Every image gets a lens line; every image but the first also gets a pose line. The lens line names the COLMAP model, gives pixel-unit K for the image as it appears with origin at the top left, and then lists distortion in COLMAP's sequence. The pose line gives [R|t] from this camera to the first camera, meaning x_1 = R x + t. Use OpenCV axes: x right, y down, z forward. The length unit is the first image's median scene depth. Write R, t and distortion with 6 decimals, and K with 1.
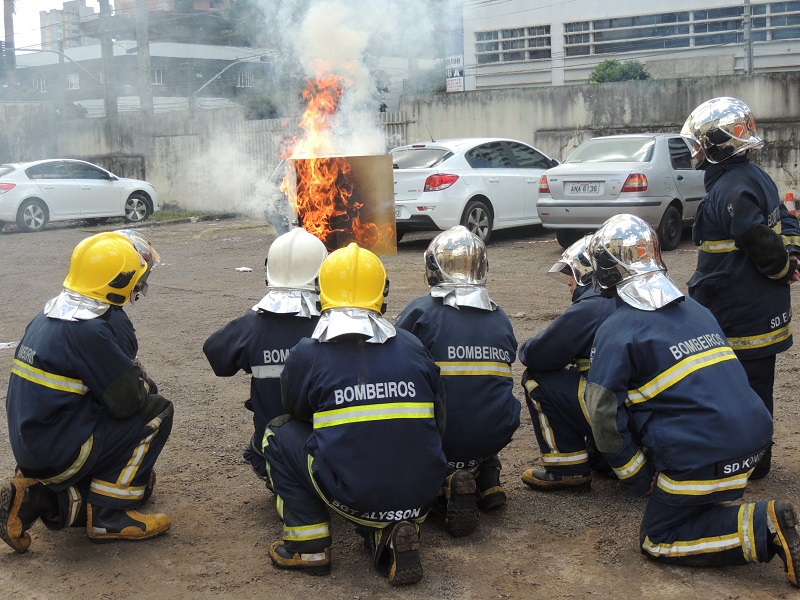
lens RADIAL K [[1164.1, 0, 399.8], [0, 1164.1, 300.1], [0, 0, 1]] dist [-0.016165, 0.000000]
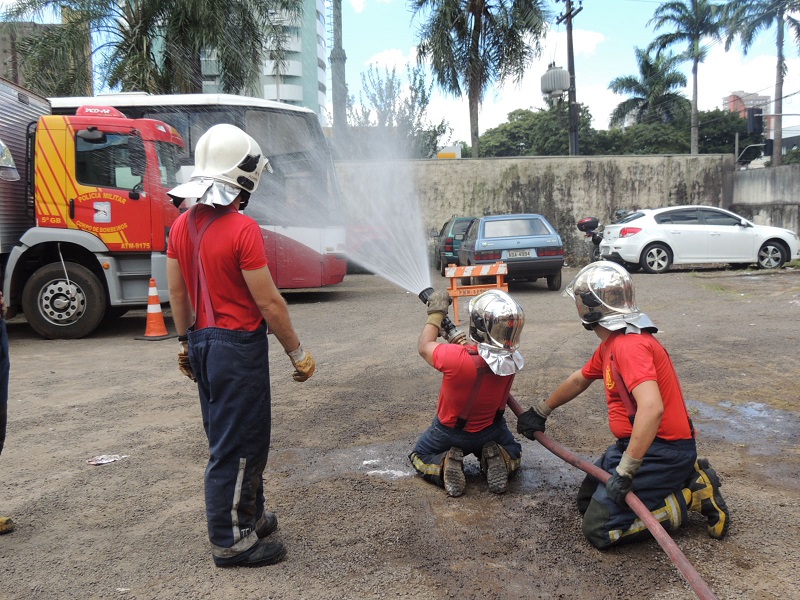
lens RADIAL K [[824.7, 0, 400.7], [0, 824.7, 299.6], [0, 0, 1]] dist [-0.014813, 0.000000]
pose [[0.700255, 0.086342, -0.708652, 0.056042], [-0.091352, 0.995336, 0.031001, -0.034105], [0.708024, 0.043029, 0.704877, 0.278915]]
